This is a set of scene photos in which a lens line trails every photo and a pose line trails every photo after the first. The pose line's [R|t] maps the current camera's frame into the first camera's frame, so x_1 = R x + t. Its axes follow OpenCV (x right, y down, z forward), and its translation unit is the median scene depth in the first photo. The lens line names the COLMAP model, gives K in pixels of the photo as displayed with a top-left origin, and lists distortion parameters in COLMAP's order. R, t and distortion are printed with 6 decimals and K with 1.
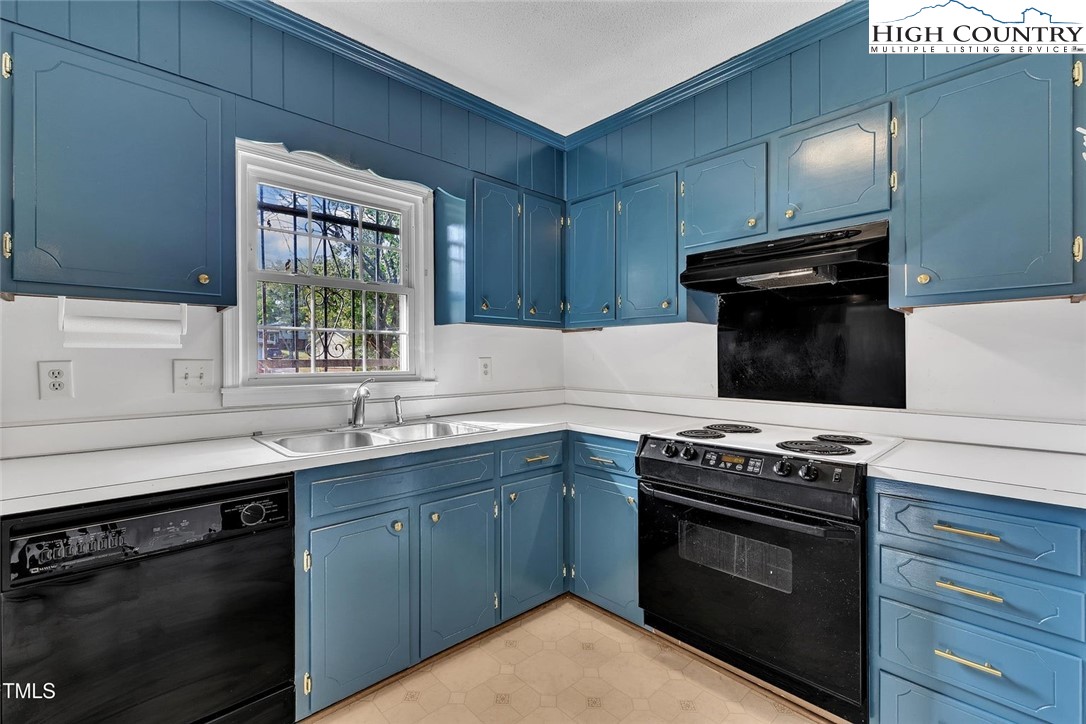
lens RADIAL K [[472.7, 0, 537.5], [0, 472.7, 358.5], [0, 0, 1]] dist [0.000780, 0.000028]
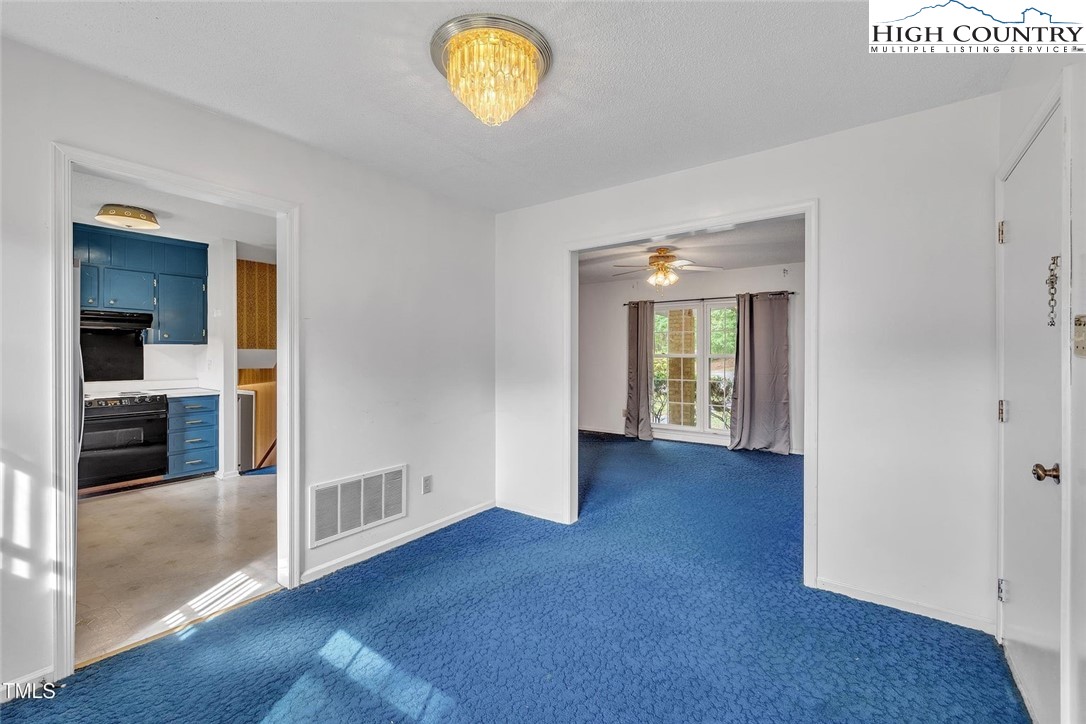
lens RADIAL K [[458.9, 0, 542.5], [0, 458.9, 351.0], [0, 0, 1]] dist [-0.000413, -0.000037]
pose [[-0.193645, 0.003671, 0.981065, -2.087245], [-0.003783, 0.999983, -0.004488, -0.050717], [-0.981064, -0.004580, -0.193628, -0.676246]]
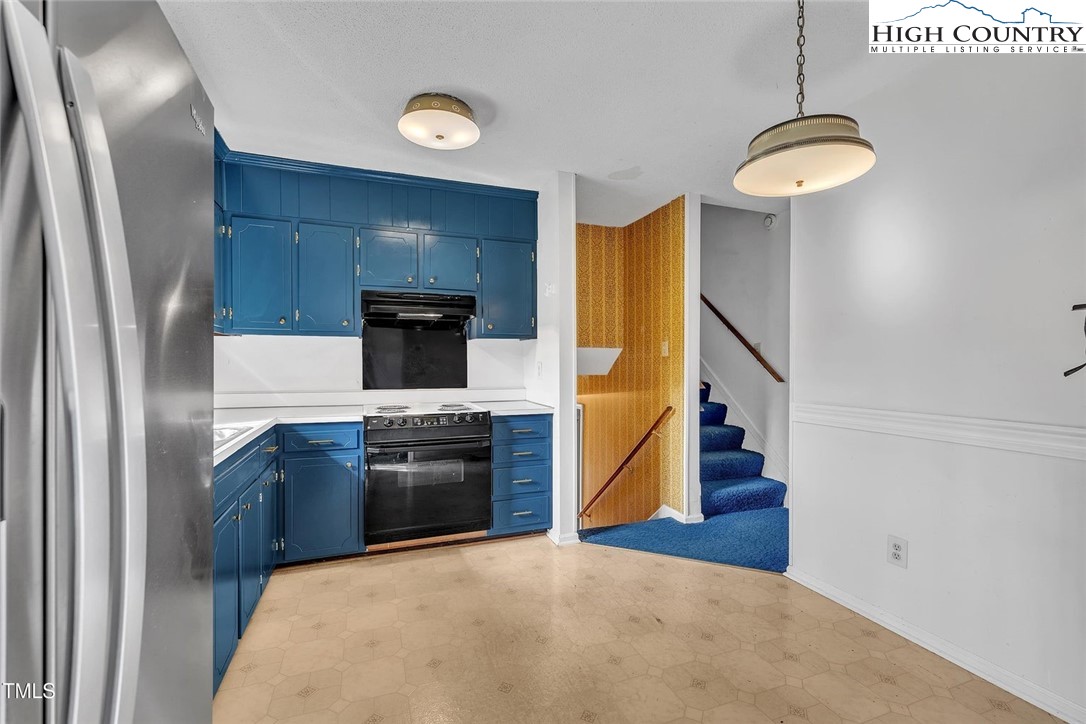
lens RADIAL K [[472.7, 0, 537.5], [0, 472.7, 358.5], [0, 0, 1]] dist [0.000780, 0.000028]
pose [[0.392929, 0.004937, 0.919556, -0.883157], [-0.002667, 0.999987, -0.004229, -0.008736], [-0.919565, -0.000791, 0.392937, -0.053169]]
